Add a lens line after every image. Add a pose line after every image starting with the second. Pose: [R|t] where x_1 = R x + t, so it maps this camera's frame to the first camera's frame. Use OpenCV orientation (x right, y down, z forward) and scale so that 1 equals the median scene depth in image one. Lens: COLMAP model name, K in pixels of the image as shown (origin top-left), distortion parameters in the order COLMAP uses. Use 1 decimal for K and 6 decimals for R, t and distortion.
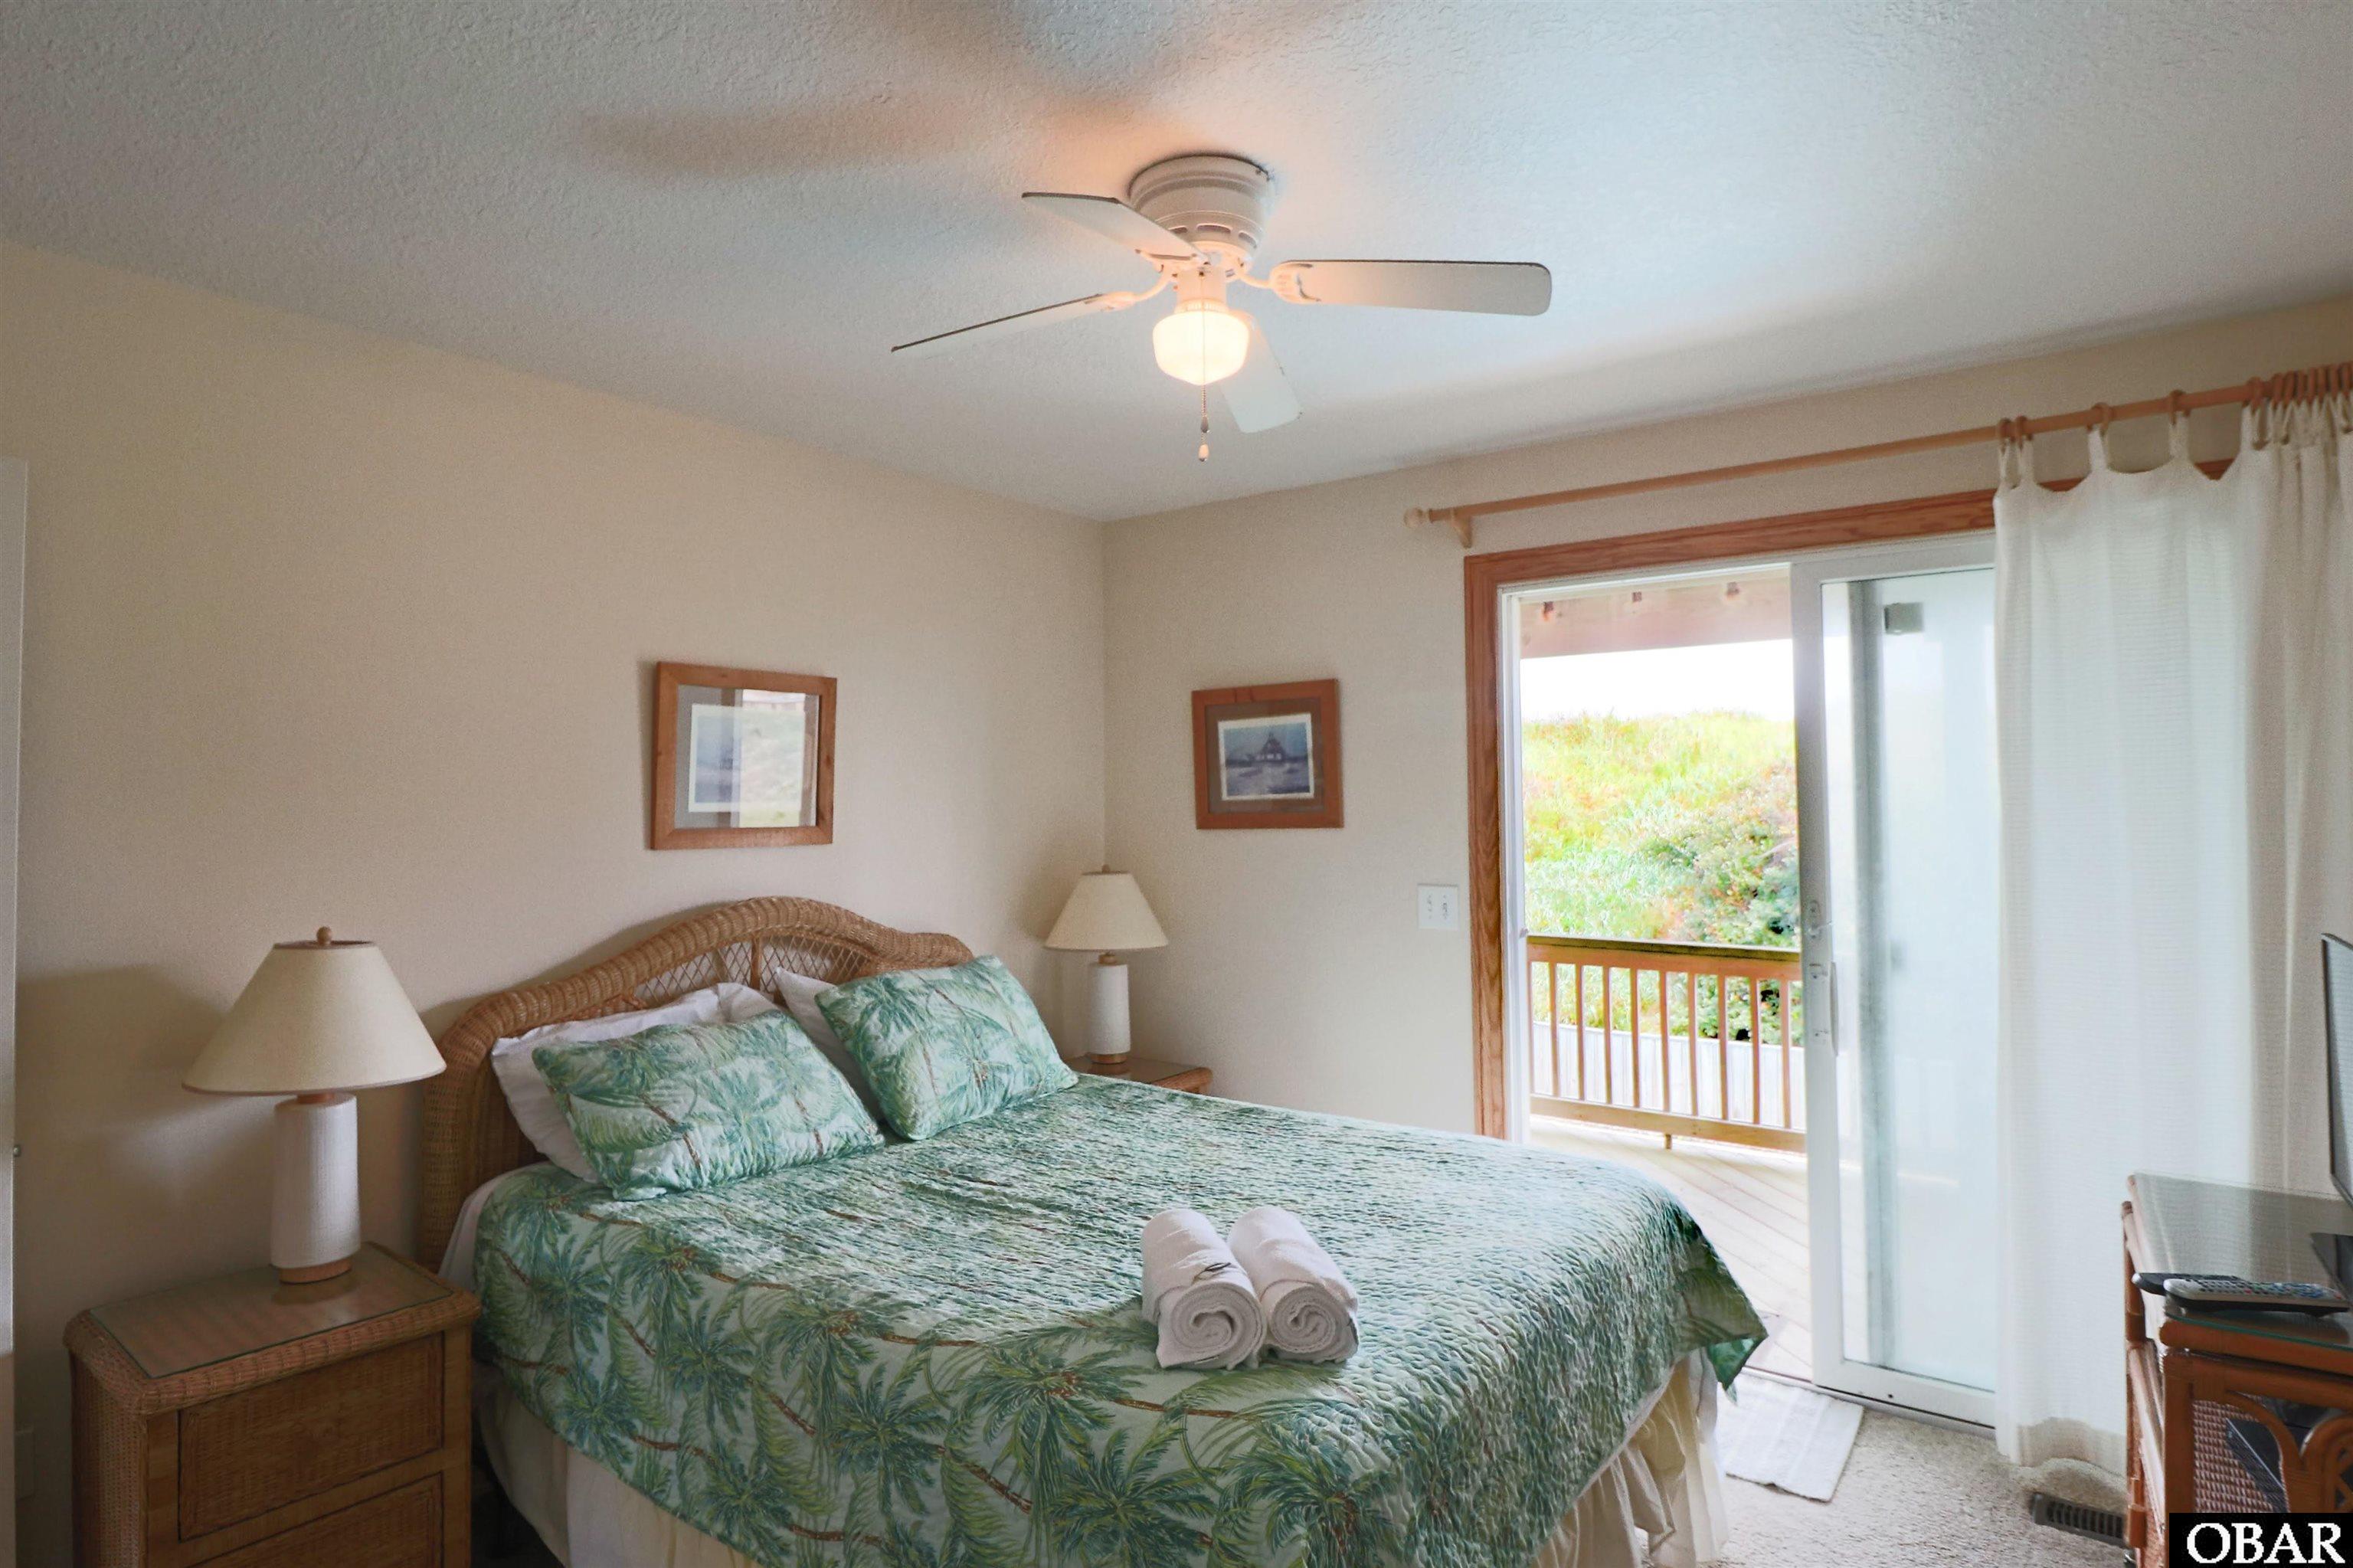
lens RADIAL K [[1218.7, 0, 1228.5], [0, 1218.7, 807.5], [0, 0, 1]] dist [-0.008677, -0.004079]
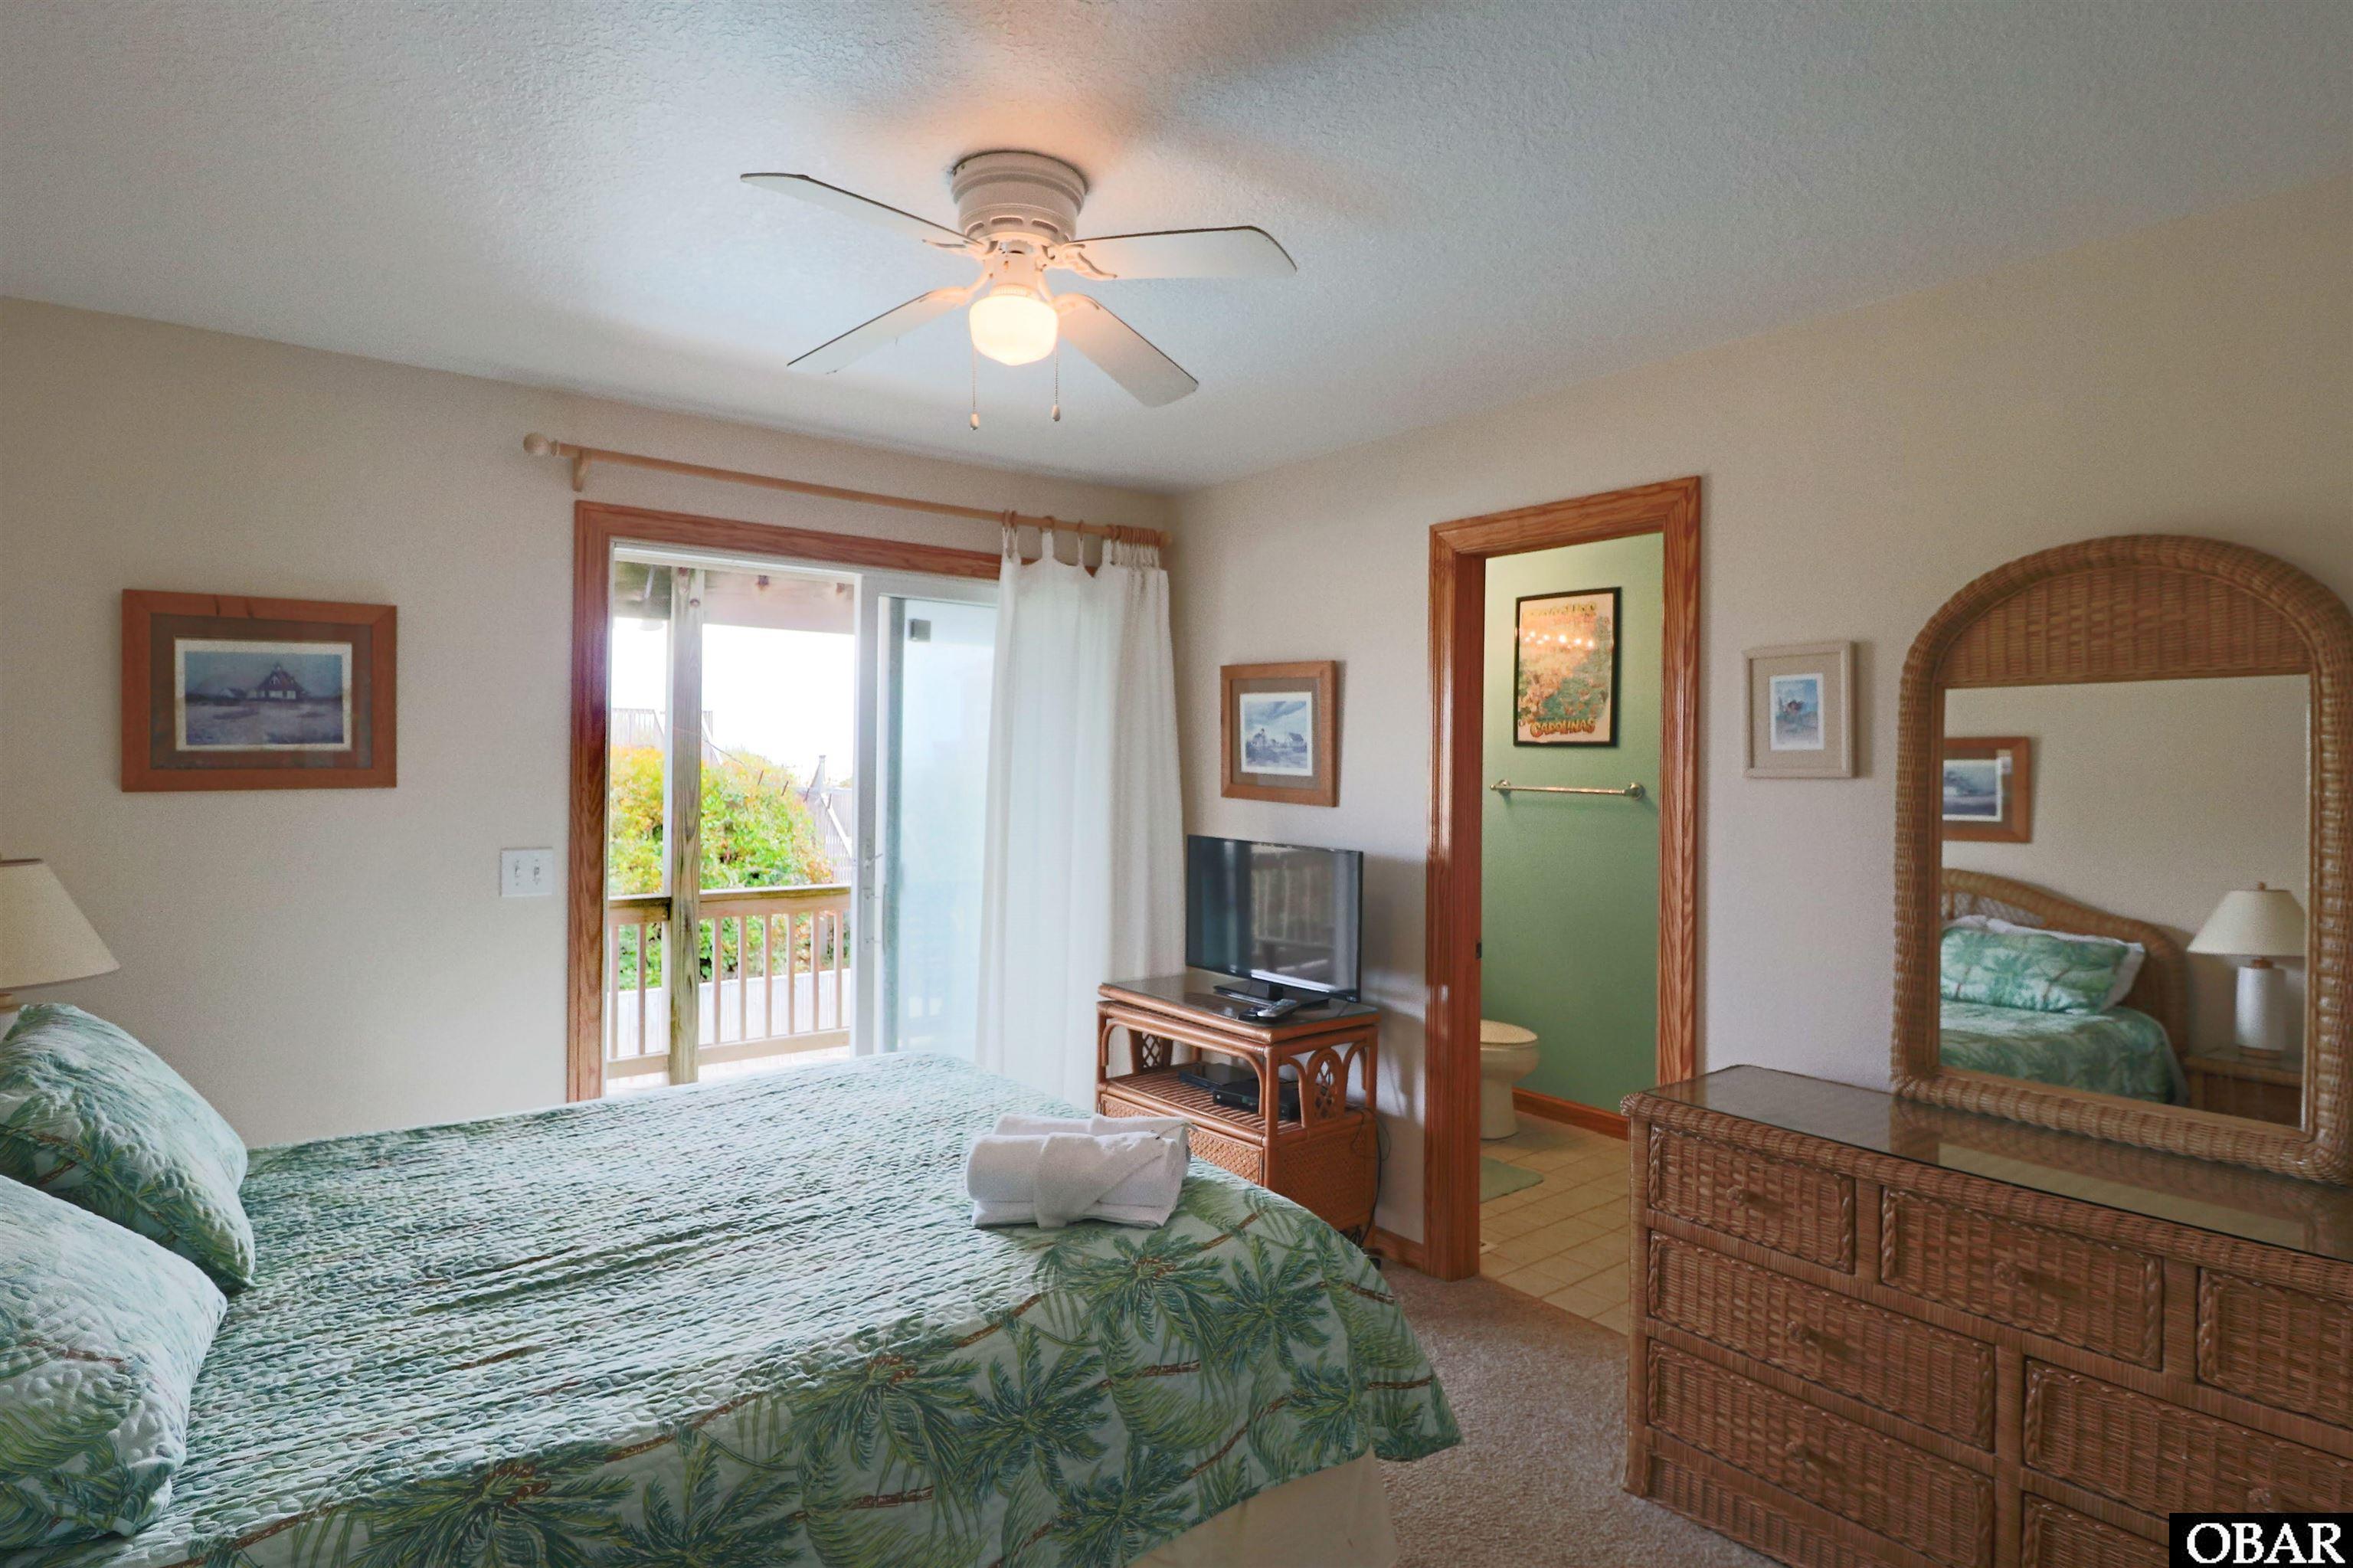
lens RADIAL K [[1087.6, 0, 1187.9], [0, 1087.6, 795.6], [0, 0, 1]] dist [-0.007975, -0.008502]
pose [[0.331739, -0.014776, 0.943256, -0.616809], [-0.003578, 0.999850, 0.016921, 0.011726], [-0.943365, -0.008989, 0.331636, 0.369365]]
